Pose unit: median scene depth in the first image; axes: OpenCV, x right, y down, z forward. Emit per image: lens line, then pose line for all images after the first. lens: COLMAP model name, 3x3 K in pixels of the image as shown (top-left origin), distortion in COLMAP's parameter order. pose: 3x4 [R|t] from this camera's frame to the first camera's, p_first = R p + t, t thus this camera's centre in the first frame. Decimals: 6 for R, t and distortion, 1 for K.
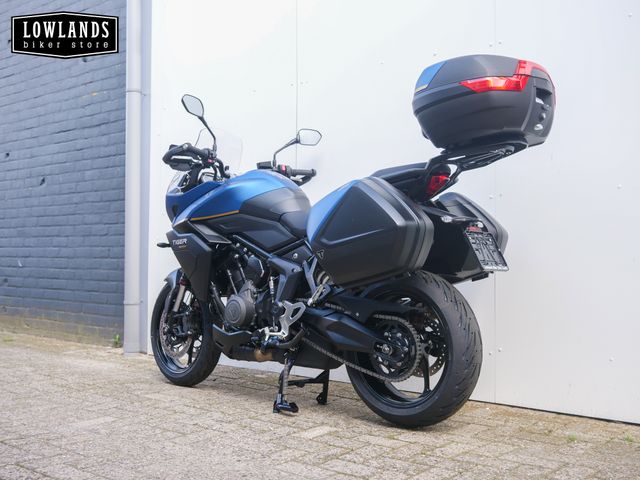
lens RADIAL K [[733.9, 0, 319.4], [0, 733.9, 243.8], [0, 0, 1]] dist [-0.006527, 0.000000]
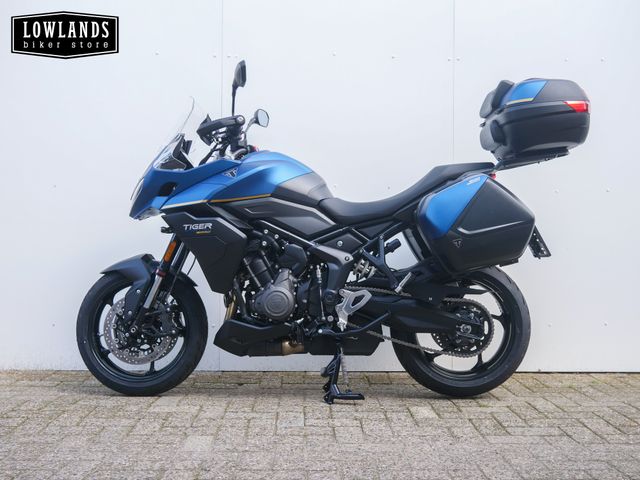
lens RADIAL K [[733.9, 0, 321.9], [0, 733.9, 240.0], [0, 0, 1]] dist [-0.006527, 0.000000]
pose [[0.754376, 0.004671, 0.656426, -0.683712], [-0.016241, 0.999801, 0.011550, 0.000657], [-0.656242, -0.019374, 0.754302, 0.268360]]
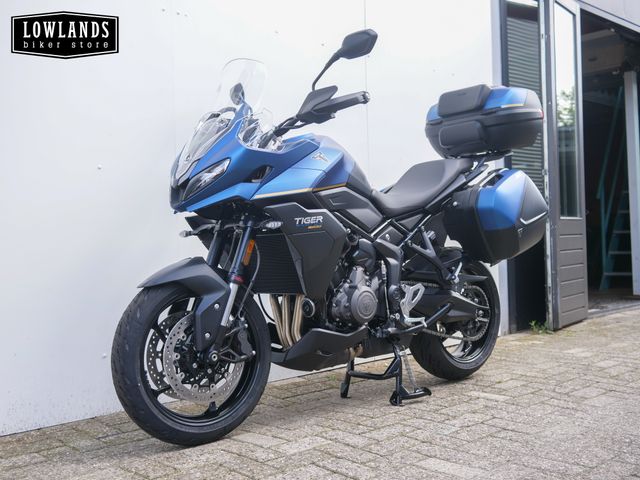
lens RADIAL K [[733.9, 0, 323.2], [0, 733.9, 240.6], [0, 0, 1]] dist [-0.006527, 0.000000]
pose [[0.110623, -0.013963, 0.993764, -0.951384], [0.005924, 0.999893, 0.013390, 0.007911], [-0.993845, 0.004406, 0.110694, 0.959599]]
